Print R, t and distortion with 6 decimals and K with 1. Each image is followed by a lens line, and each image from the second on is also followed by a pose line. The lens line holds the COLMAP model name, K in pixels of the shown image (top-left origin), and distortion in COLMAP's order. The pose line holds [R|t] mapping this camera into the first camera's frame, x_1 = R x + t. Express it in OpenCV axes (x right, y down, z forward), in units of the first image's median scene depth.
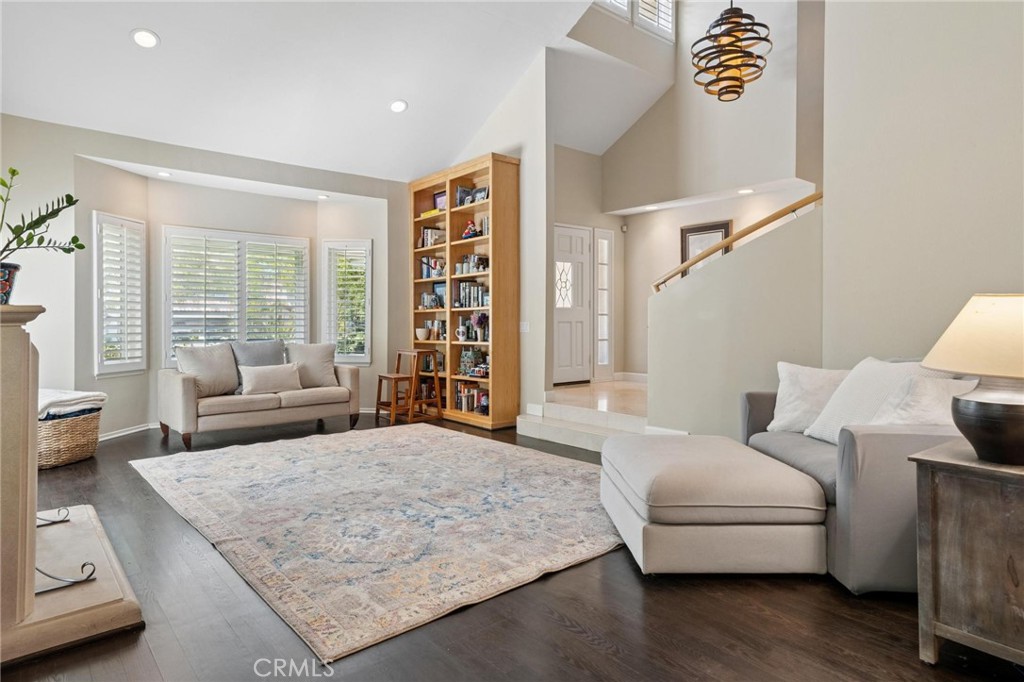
lens RADIAL K [[592.3, 0, 509.1], [0, 592.3, 323.0], [0, 0, 1]] dist [0.031100, 0.000946]
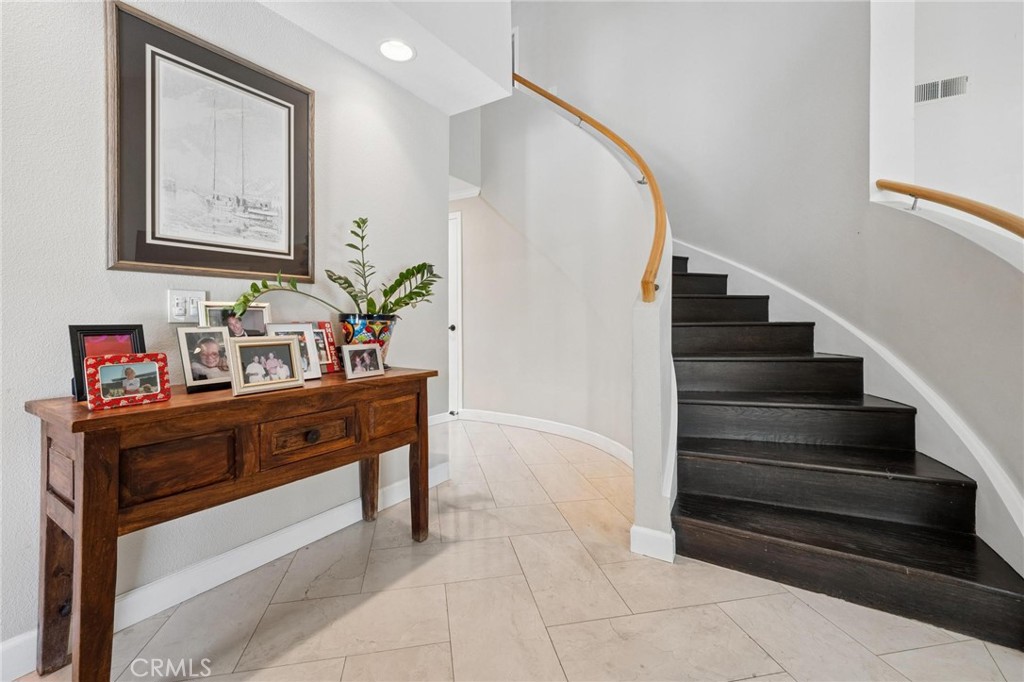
lens RADIAL K [[444.0, 0, 512.2], [0, 444.0, 318.7], [0, 0, 1]] dist [0.001756, 0.000218]
pose [[-0.289895, 0.005713, 0.957041, 0.079324], [0.009481, 0.999950, -0.003098, -0.031669], [-0.957011, 0.008175, -0.289935, 1.117365]]
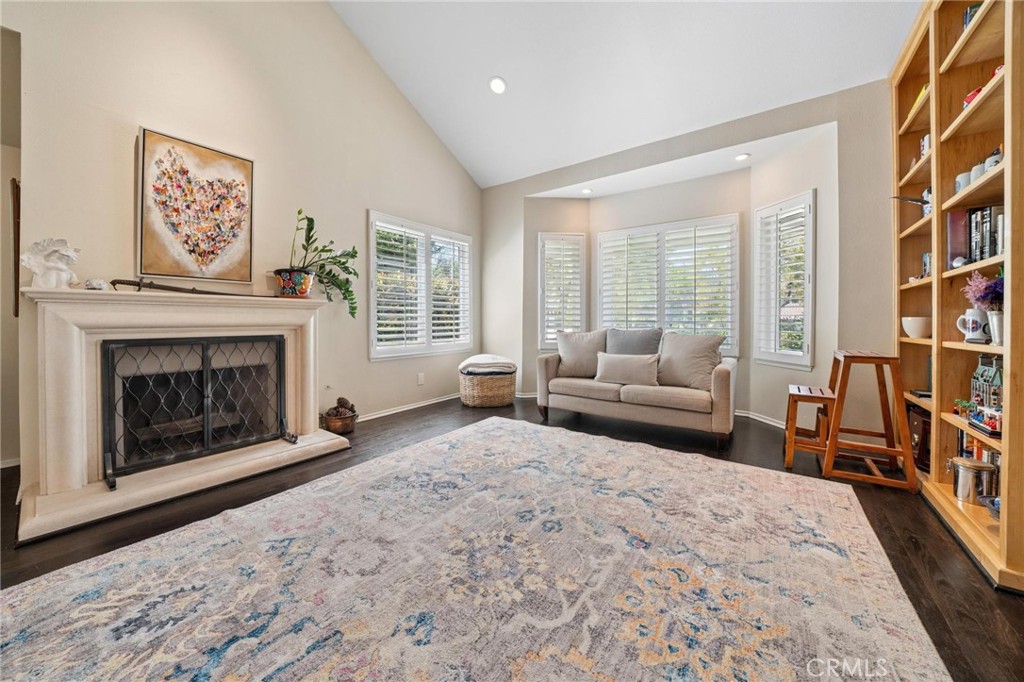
lens RADIAL K [[363.9, 0, 506.9], [0, 363.9, 320.2], [0, 0, 1]] dist [-0.020275, 0.000428]
pose [[0.231501, 0.001914, -0.972833, 0.108836], [-0.003491, 0.999993, 0.001136, 0.016296], [0.972828, 0.003133, 0.231507, 0.651559]]
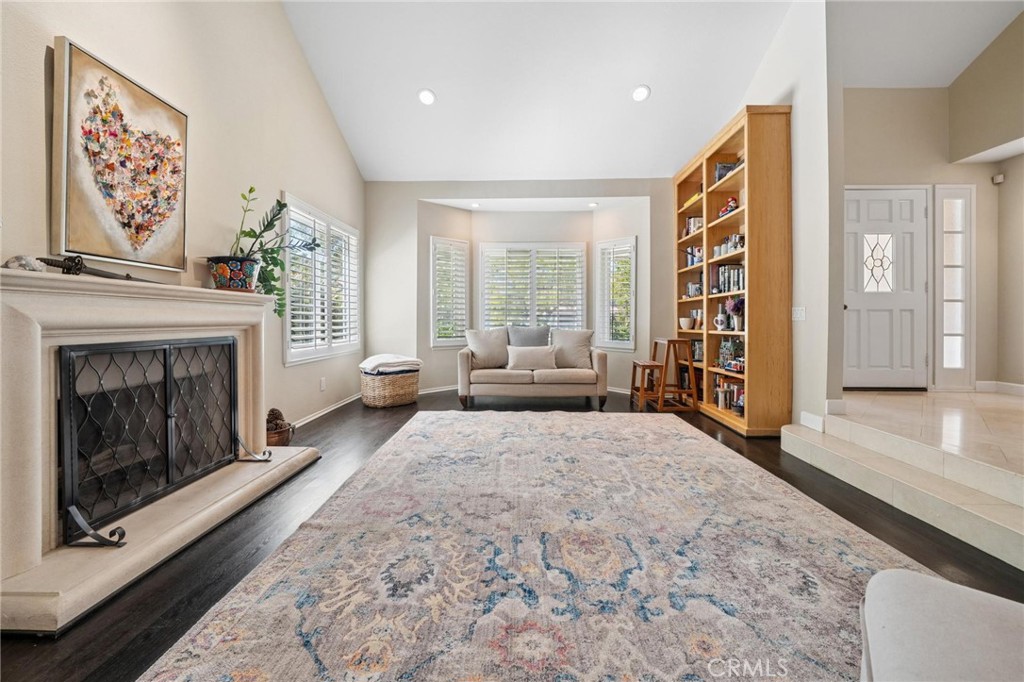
lens RADIAL K [[389.8, 0, 512.5], [0, 389.8, 319.5], [0, 0, 1]] dist [-0.013057, 0.000413]
pose [[0.748196, 0.002111, -0.663475, 0.085719], [-0.005017, 0.999984, -0.002476, 0.018271], [0.663459, 0.005181, 0.748195, 0.371705]]
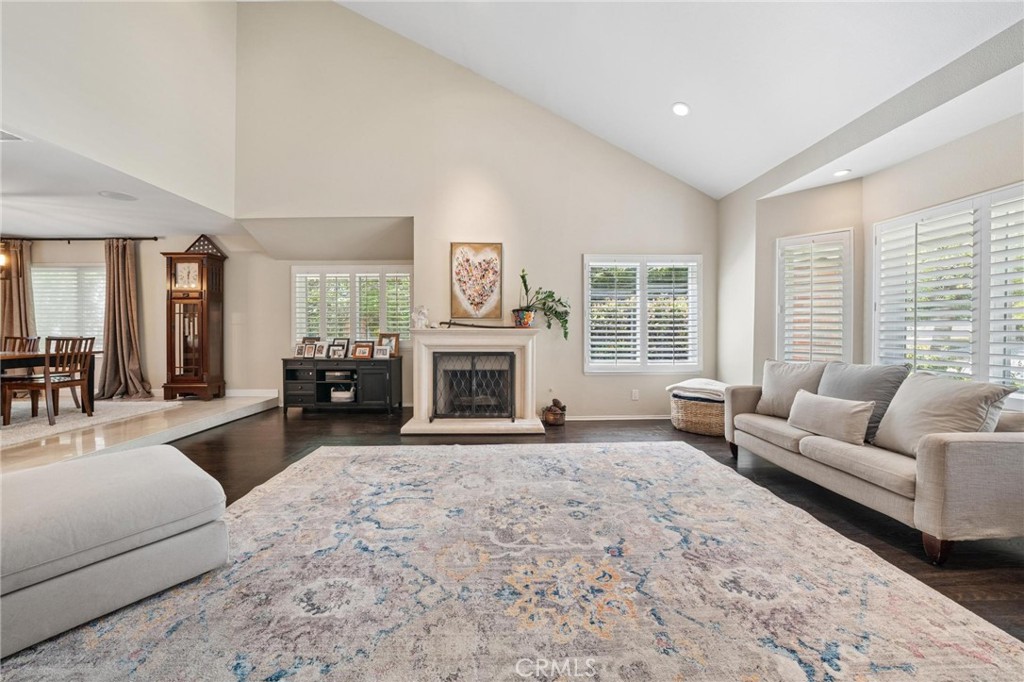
lens RADIAL K [[369.4, 0, 506.7], [0, 369.4, 334.1], [0, 0, 1]] dist [-0.020414, 0.000072]
pose [[-0.630755, 0.008991, -0.775930, 0.170981], [-0.002227, 0.999908, 0.013396, -0.008396], [0.775979, 0.010178, -0.630676, 0.928753]]
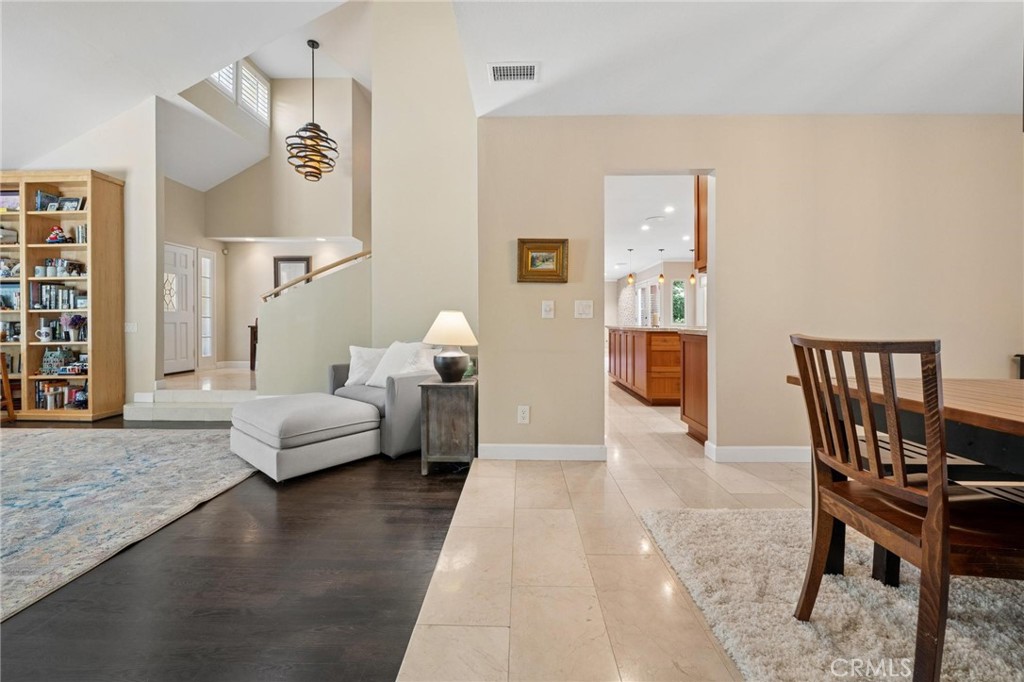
lens RADIAL K [[397.5, 0, 511.6], [0, 397.5, 324.2], [0, 0, 1]] dist [-0.019660, 0.004738]
pose [[0.656513, -0.004627, 0.754301, -0.064433], [0.003183, 0.999989, 0.003363, 0.000155], [-0.754308, 0.000193, 0.656520, -0.064839]]
